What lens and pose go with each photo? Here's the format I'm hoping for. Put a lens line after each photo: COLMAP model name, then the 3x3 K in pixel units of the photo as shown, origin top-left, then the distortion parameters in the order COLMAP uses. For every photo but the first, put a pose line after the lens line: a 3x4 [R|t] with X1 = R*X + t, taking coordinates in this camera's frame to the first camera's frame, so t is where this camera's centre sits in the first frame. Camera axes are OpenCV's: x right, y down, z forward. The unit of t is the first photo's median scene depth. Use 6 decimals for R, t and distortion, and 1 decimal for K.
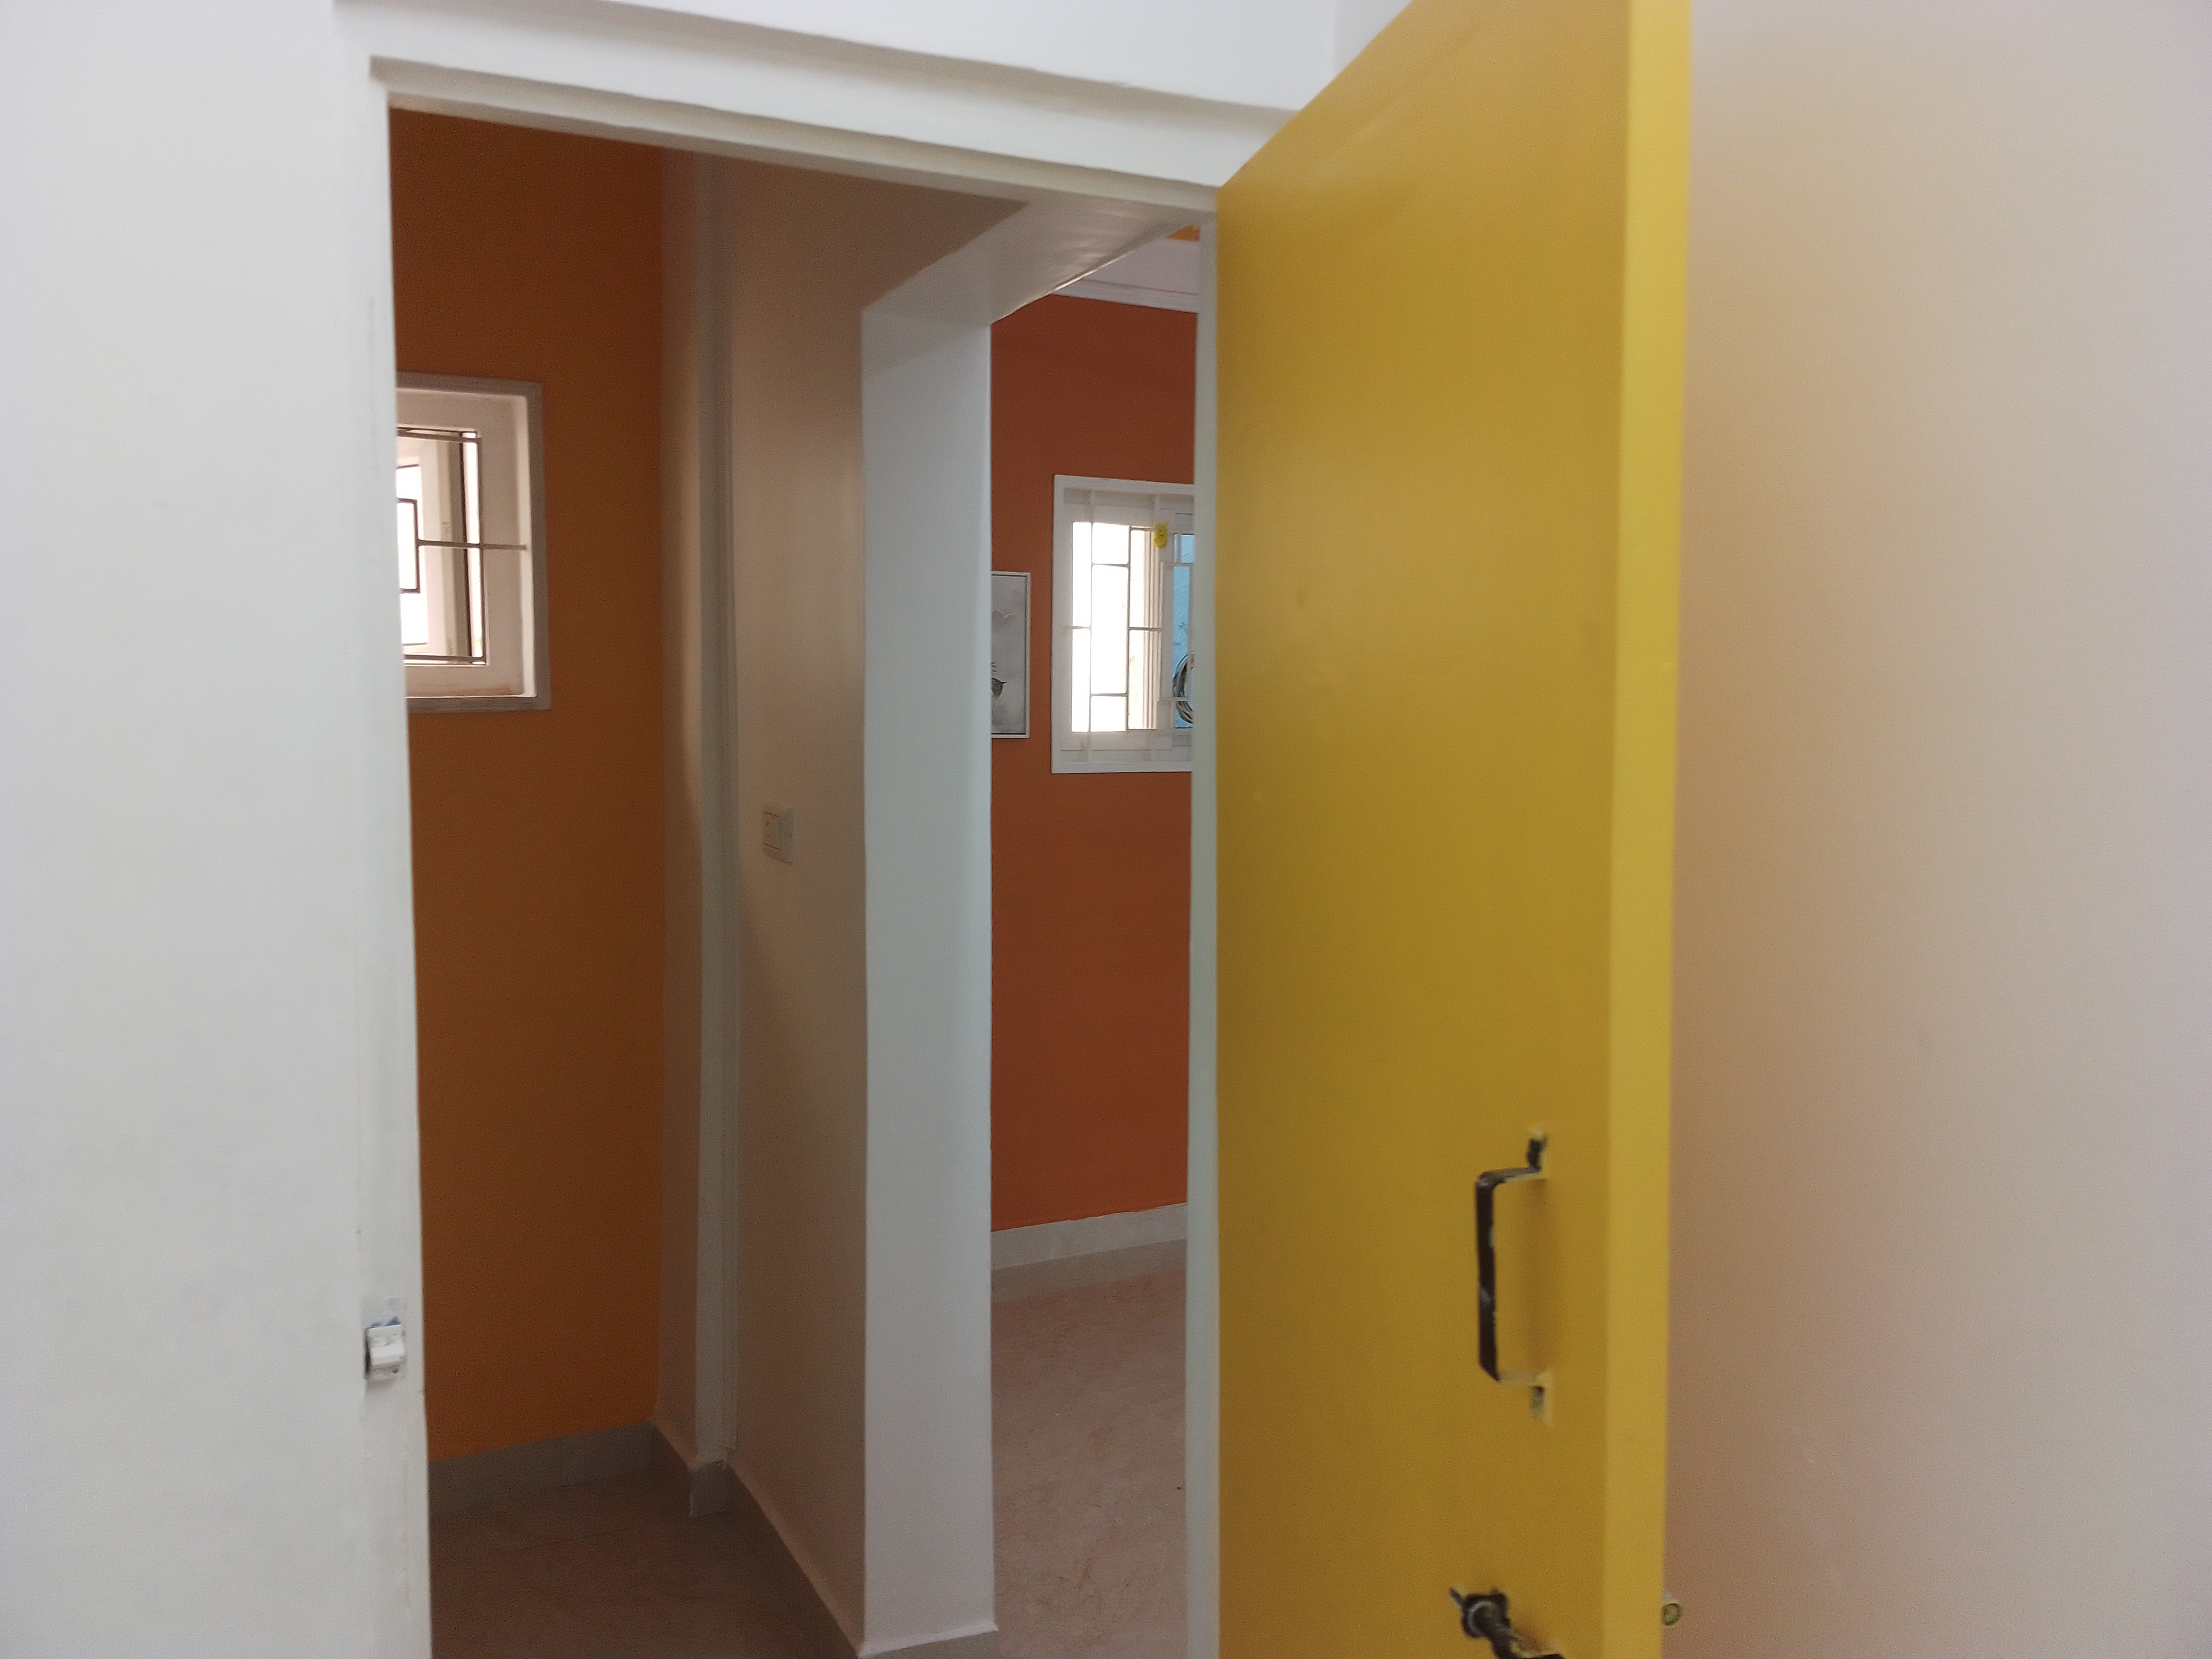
lens RADIAL K [[1787.2, 0, 1068.6], [0, 1787.2, 789.7], [0, 0, 1]] dist [0.080251, -0.002182]
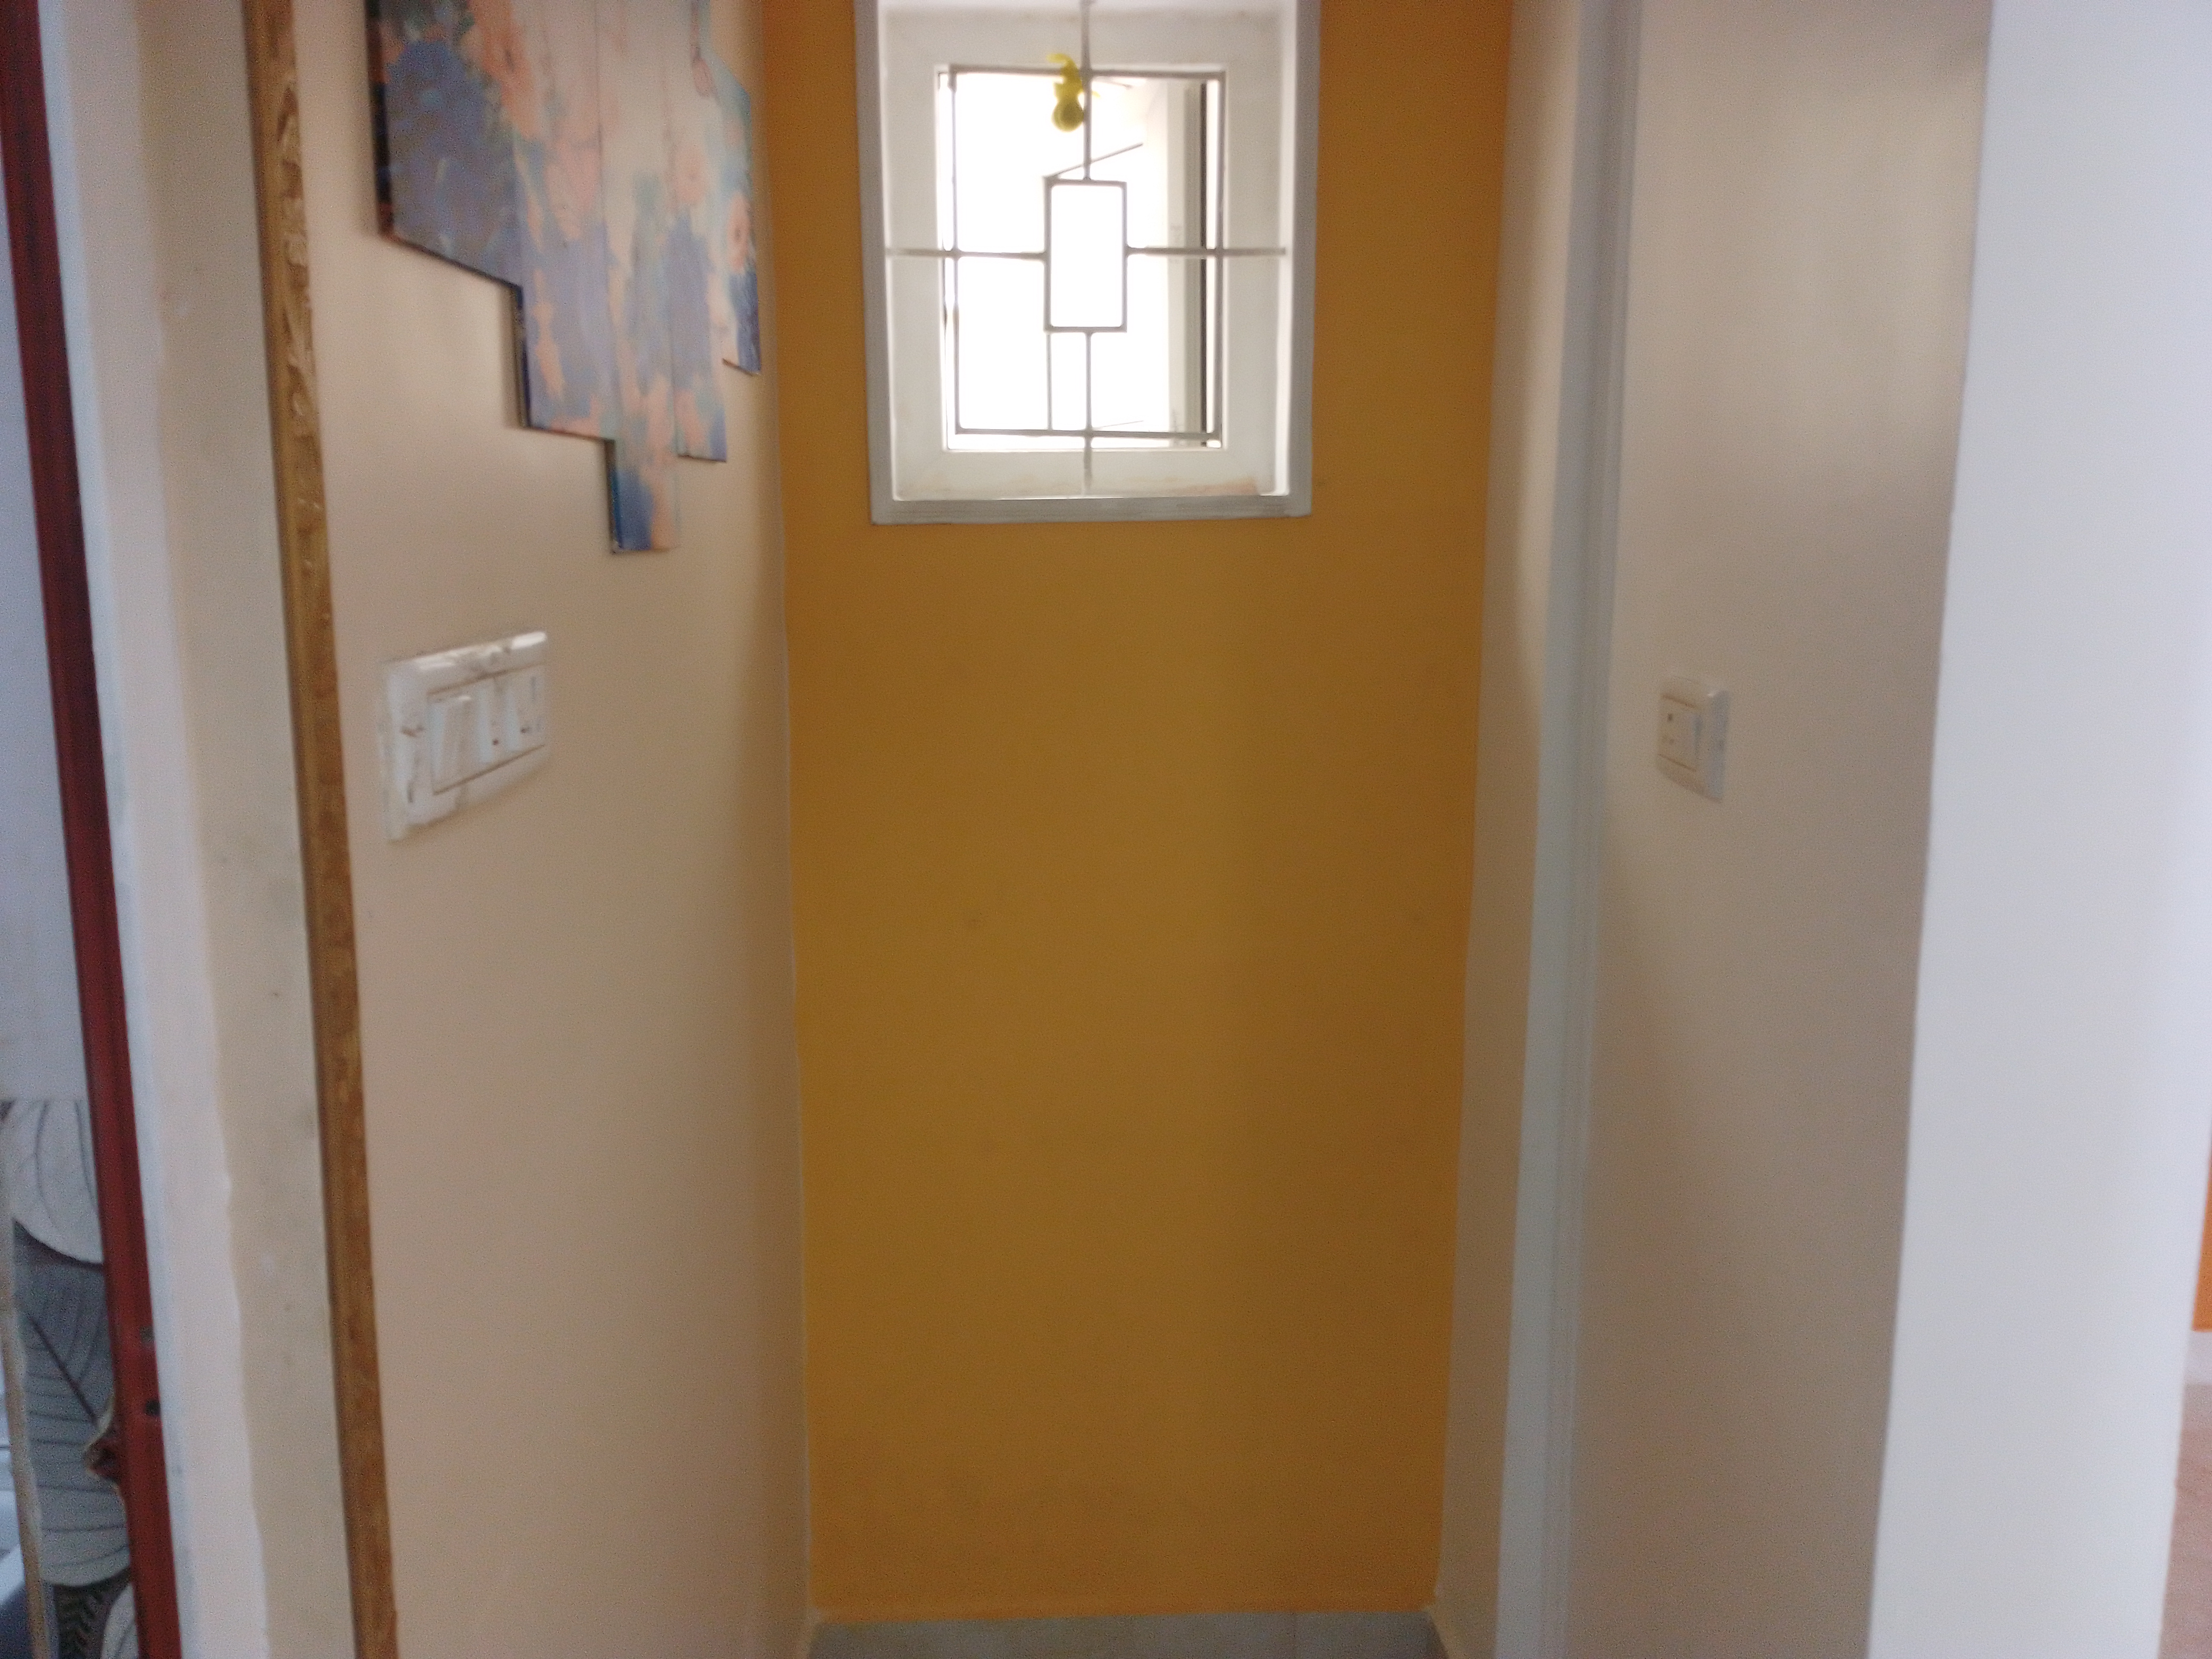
lens RADIAL K [[1787.2, 0, 1068.6], [0, 1787.2, 789.7], [0, 0, 1]] dist [0.080251, -0.002182]
pose [[0.895910, 0.065344, -0.439403, -0.083087], [-0.030476, 0.995833, 0.085954, -0.000513], [0.443189, -0.063616, 0.894168, 0.399294]]
